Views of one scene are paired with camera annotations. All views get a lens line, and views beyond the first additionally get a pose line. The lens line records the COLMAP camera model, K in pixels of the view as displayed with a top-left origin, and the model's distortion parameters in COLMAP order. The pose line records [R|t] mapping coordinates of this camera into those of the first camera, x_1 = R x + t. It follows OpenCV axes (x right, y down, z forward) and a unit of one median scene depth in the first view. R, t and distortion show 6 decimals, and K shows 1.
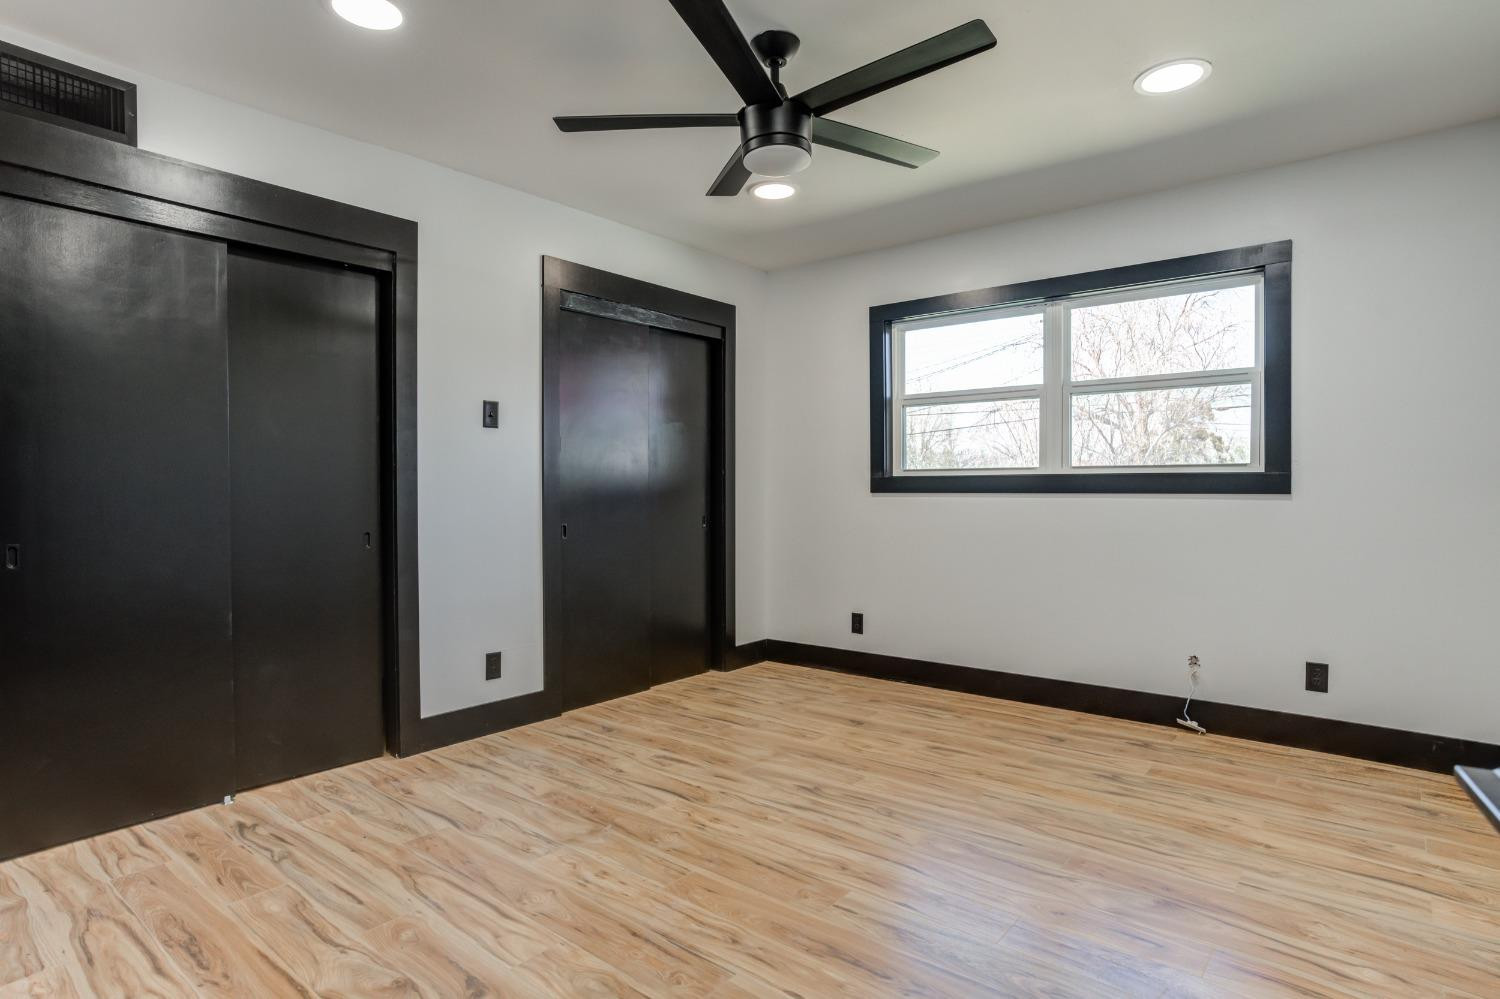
lens RADIAL K [[747.6, 0, 747.1], [0, 747.6, 497.2], [0, 0, 1]] dist [-0.044365, 0.030771]
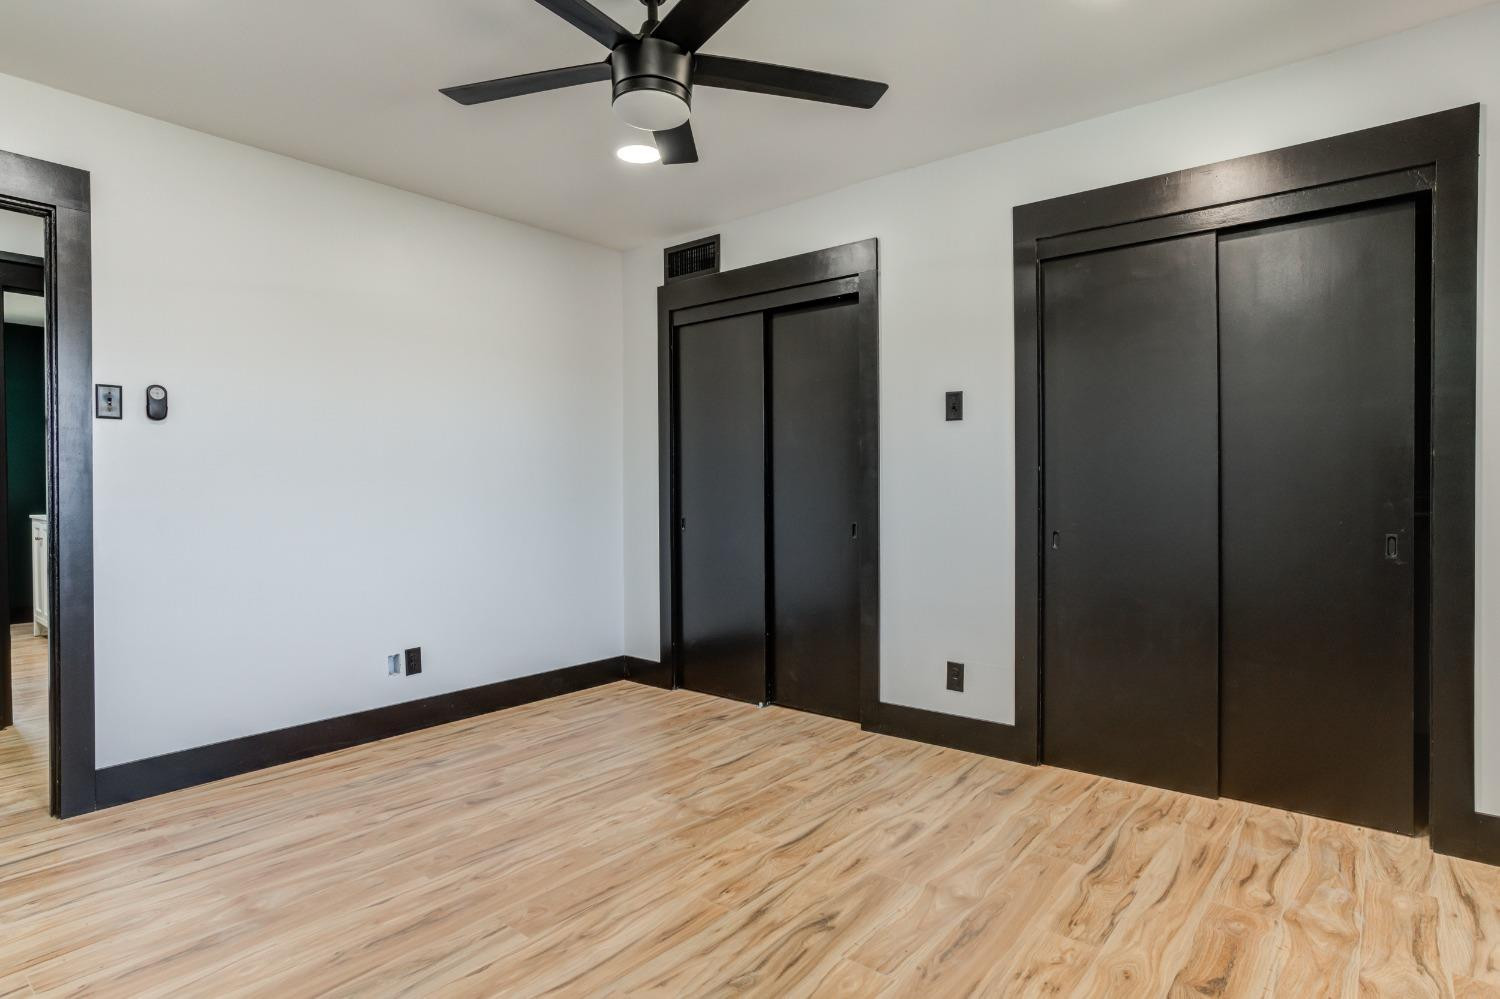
lens RADIAL K [[790.1, 0, 759.3], [0, 790.1, 494.4], [0, 0, 1]] dist [-0.058122, 0.038967]
pose [[0.054993, 0.011487, -0.998421, 0.774617], [-0.005766, 0.999921, 0.011186, -0.013333], [0.998470, 0.005142, 0.055055, 0.868601]]
